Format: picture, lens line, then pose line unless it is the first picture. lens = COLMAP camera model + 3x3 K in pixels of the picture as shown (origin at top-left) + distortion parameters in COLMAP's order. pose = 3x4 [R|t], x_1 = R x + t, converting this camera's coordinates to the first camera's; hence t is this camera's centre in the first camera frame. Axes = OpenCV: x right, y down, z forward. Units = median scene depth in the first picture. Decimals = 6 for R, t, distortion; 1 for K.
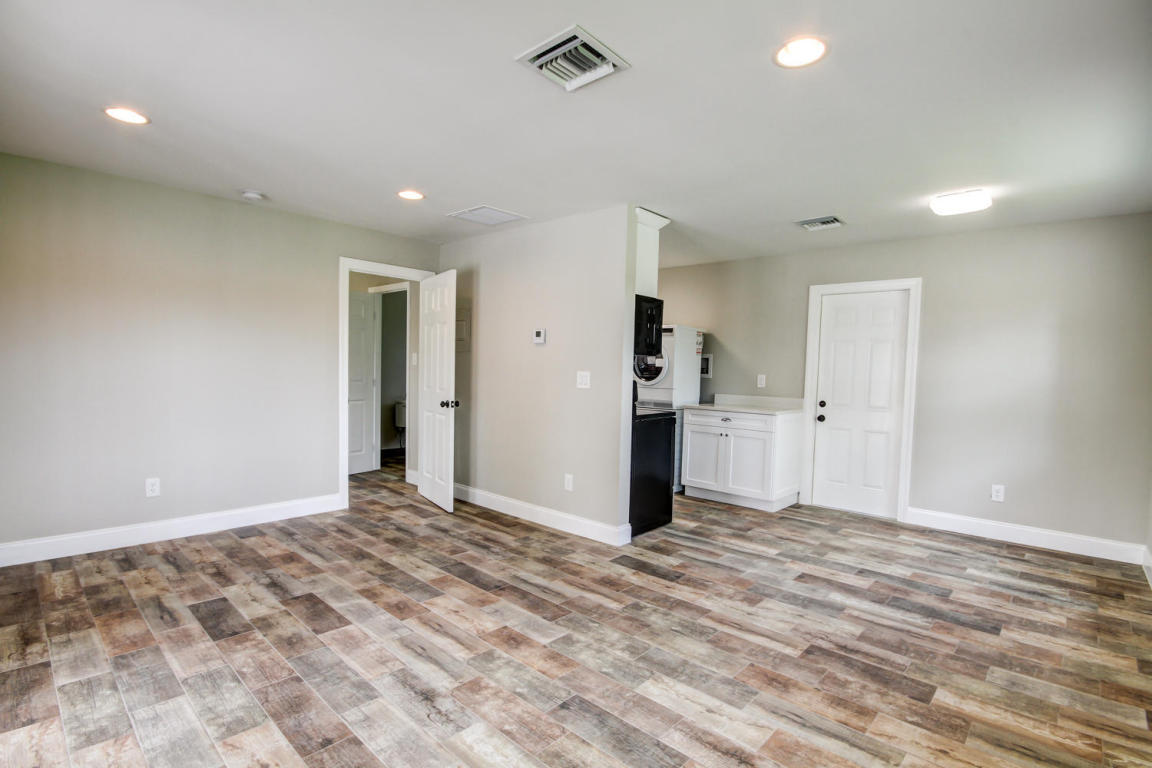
lens RADIAL K [[546.7, 0, 573.8], [0, 546.7, 398.4], [0, 0, 1]] dist [-0.017335, -0.000476]
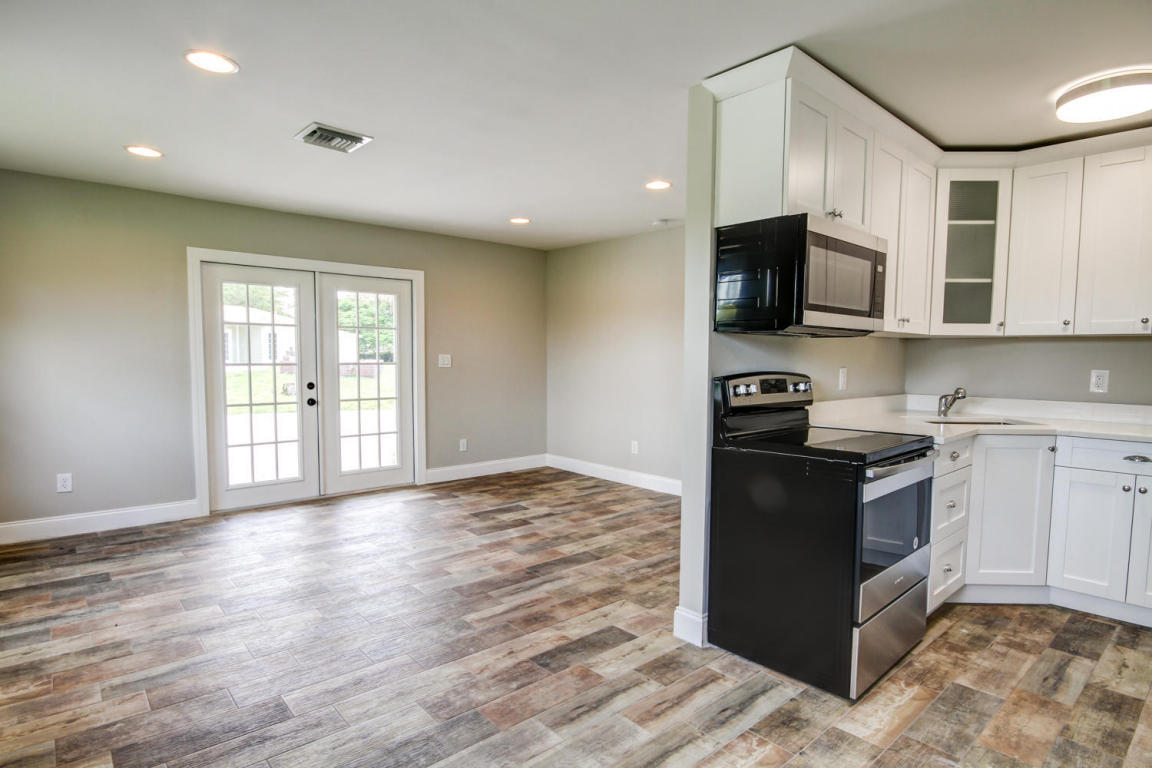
lens RADIAL K [[617.0, 0, 574.8], [0, 617.0, 411.4], [0, 0, 1]] dist [0.000908, -0.015009]
pose [[-0.106440, 0.061843, -0.992394, 0.985166], [-0.065646, 0.995449, 0.069074, -0.037300], [0.992150, 0.072499, -0.101896, 1.175475]]
